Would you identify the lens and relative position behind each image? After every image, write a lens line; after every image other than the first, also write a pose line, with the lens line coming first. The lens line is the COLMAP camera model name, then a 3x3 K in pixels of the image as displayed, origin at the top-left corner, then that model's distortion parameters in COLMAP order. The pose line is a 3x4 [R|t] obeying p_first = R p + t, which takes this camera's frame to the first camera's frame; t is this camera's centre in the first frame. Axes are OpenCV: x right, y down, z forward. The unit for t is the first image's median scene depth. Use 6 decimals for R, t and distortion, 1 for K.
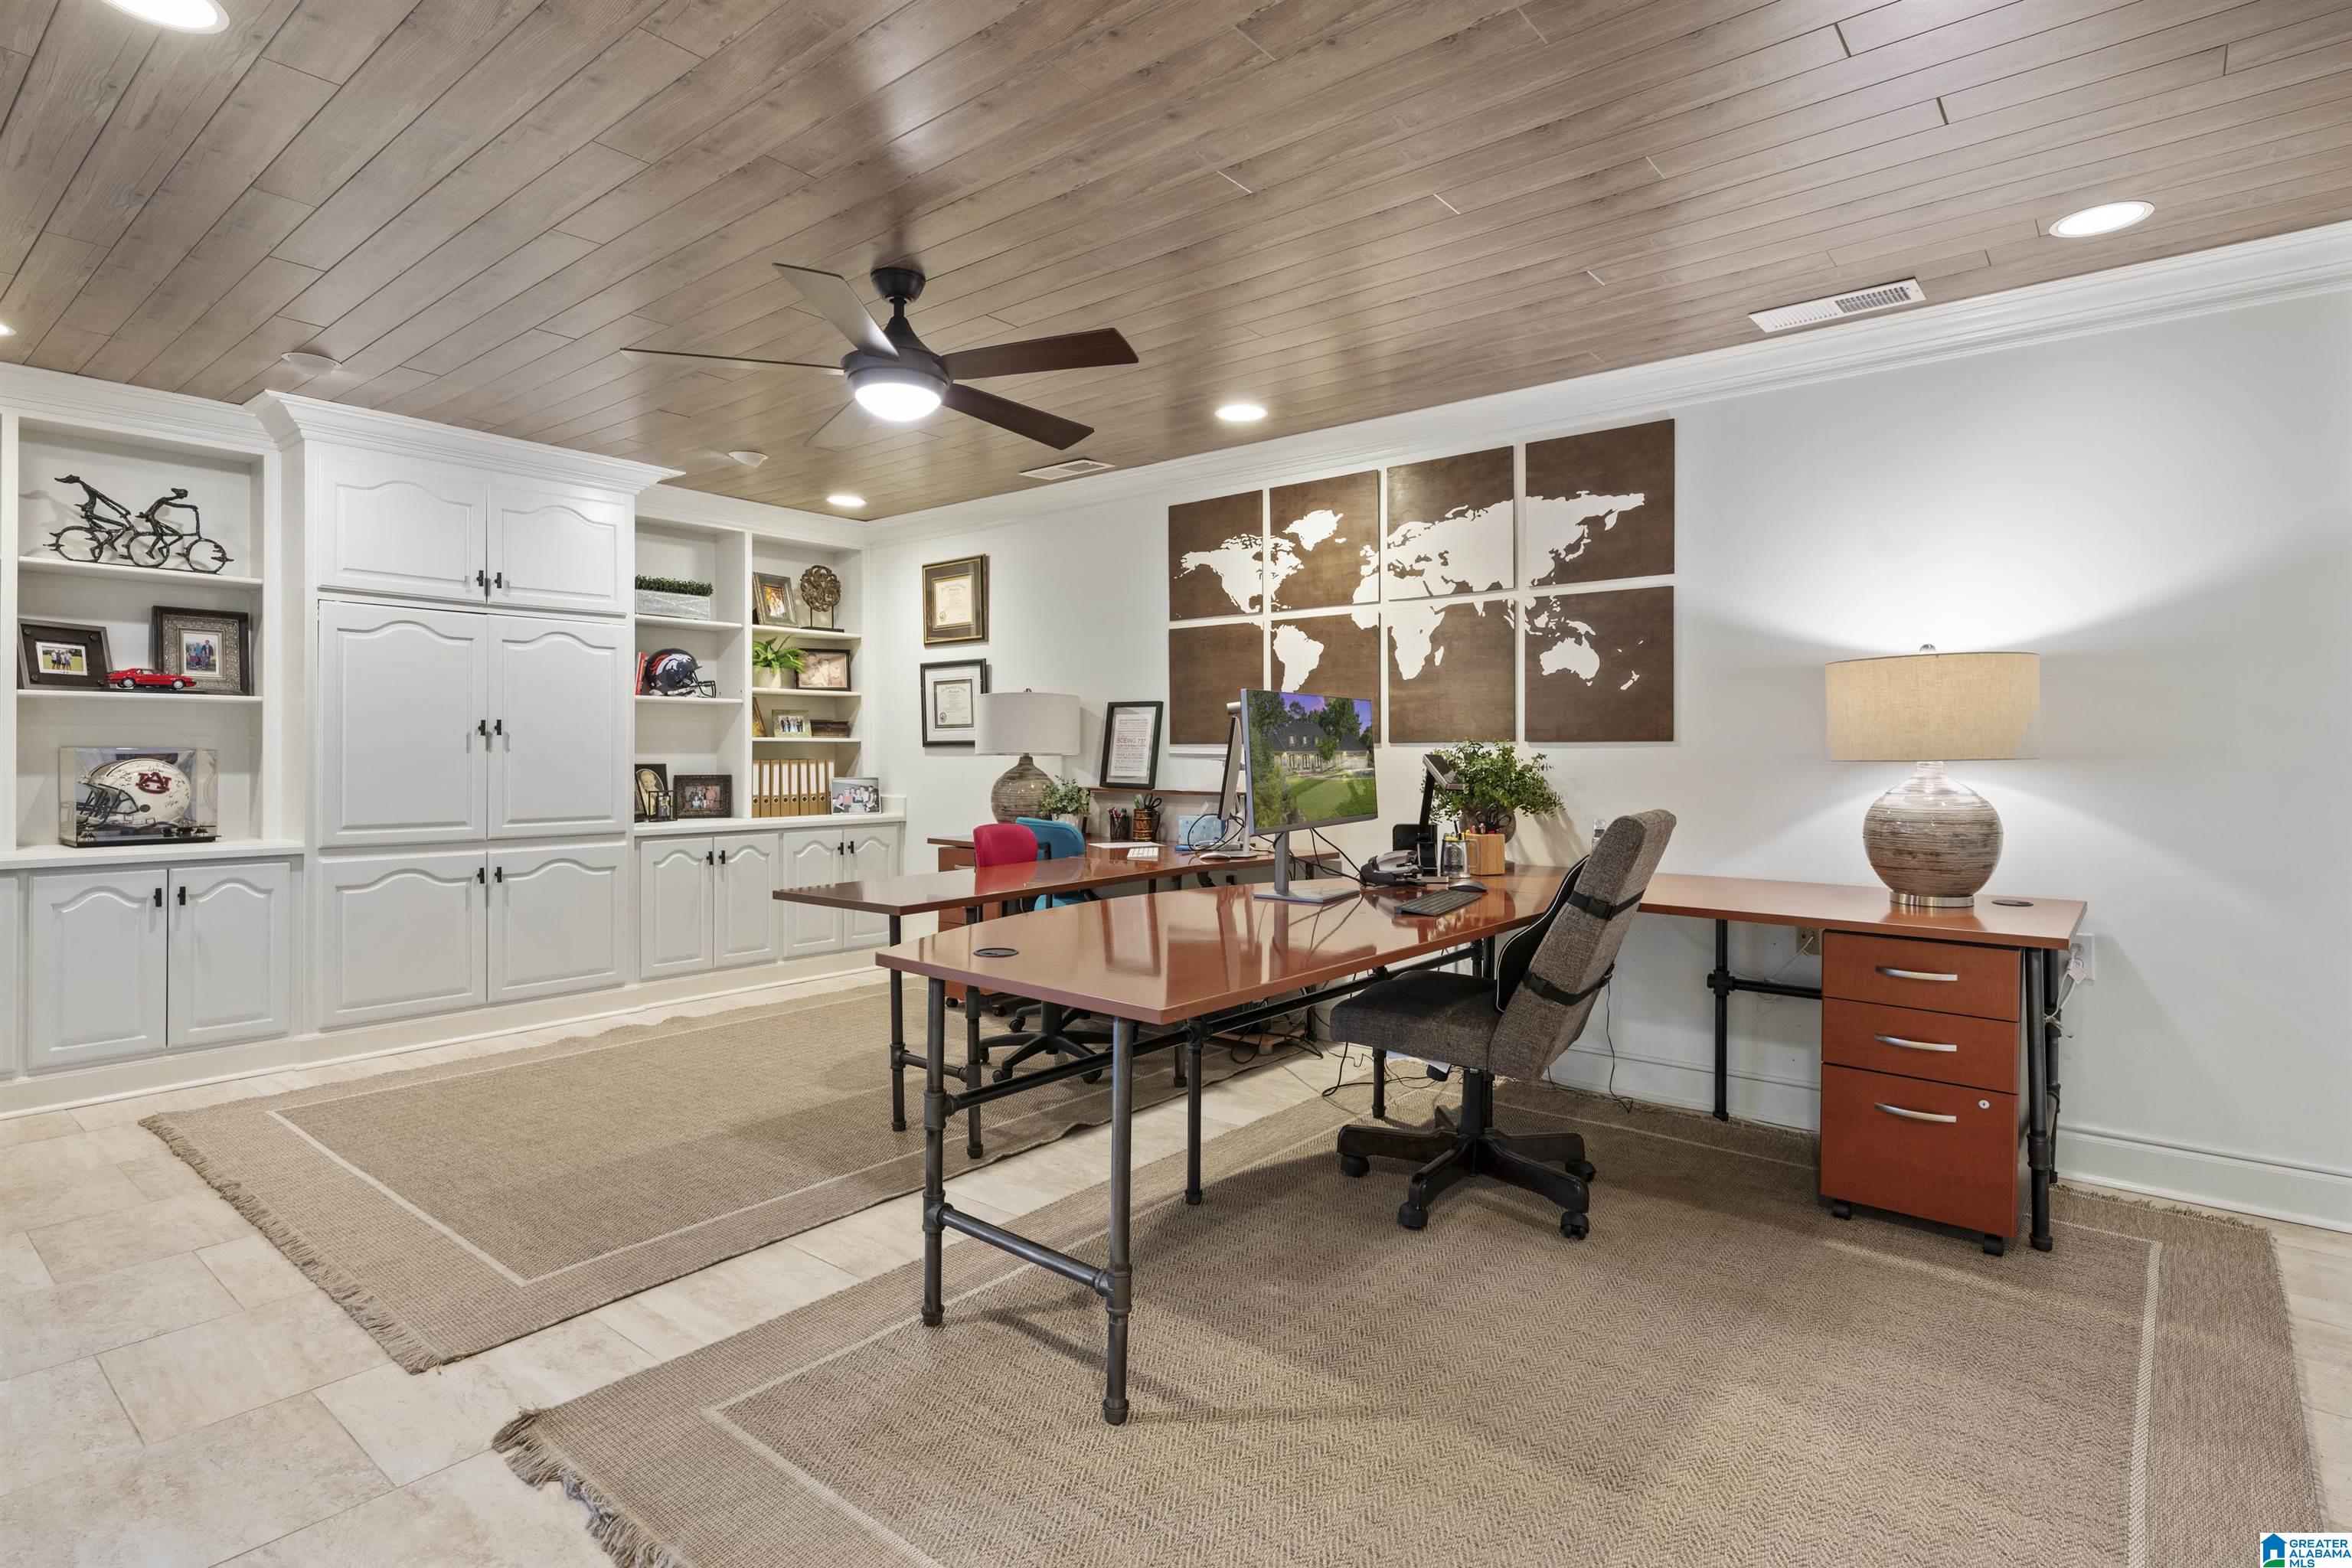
lens RADIAL K [[1175.1, 0, 1170.1], [0, 1175.1, 753.0], [0, 0, 1]] dist [-0.002402, -0.000620]
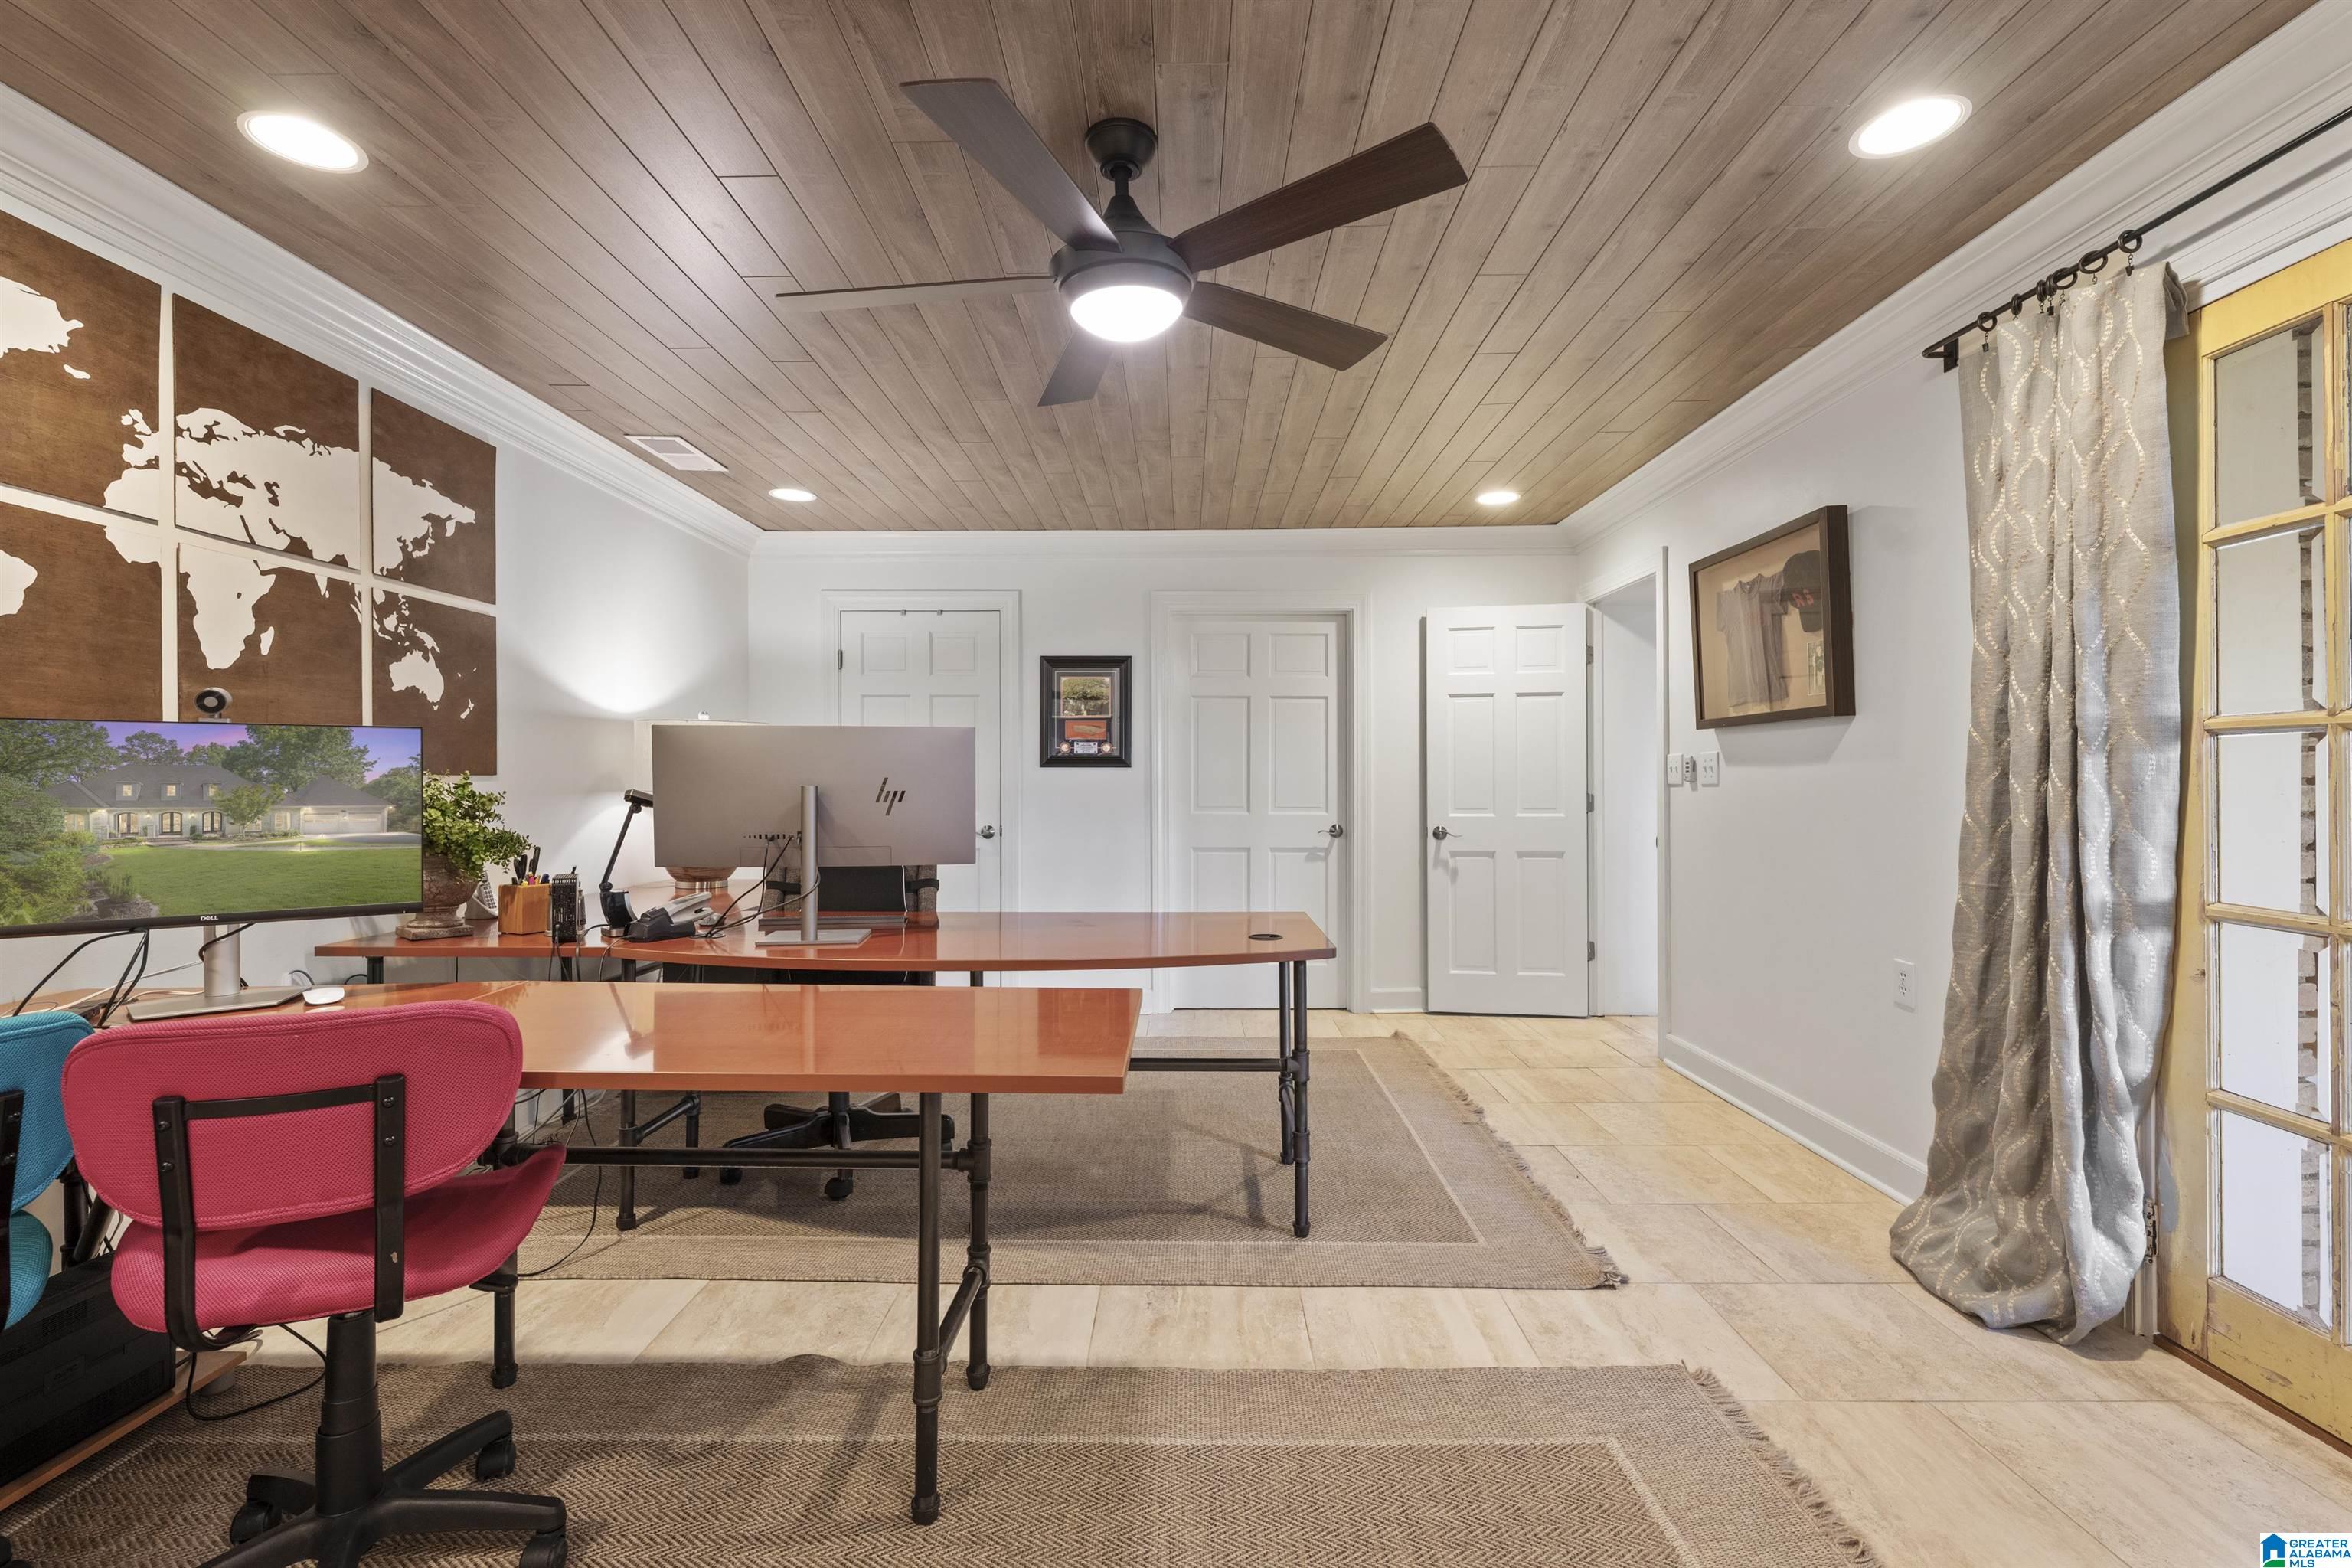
lens RADIAL K [[1029.0, 0, 1176.0], [0, 1029.0, 784.0], [0, 0, 1]] dist [0.000737, 0.000162]
pose [[-0.623217, -0.001859, 0.782047, -0.560507], [0.003637, 0.999979, 0.005275, -0.004888], [-0.782040, 0.006132, -0.623197, 1.019909]]
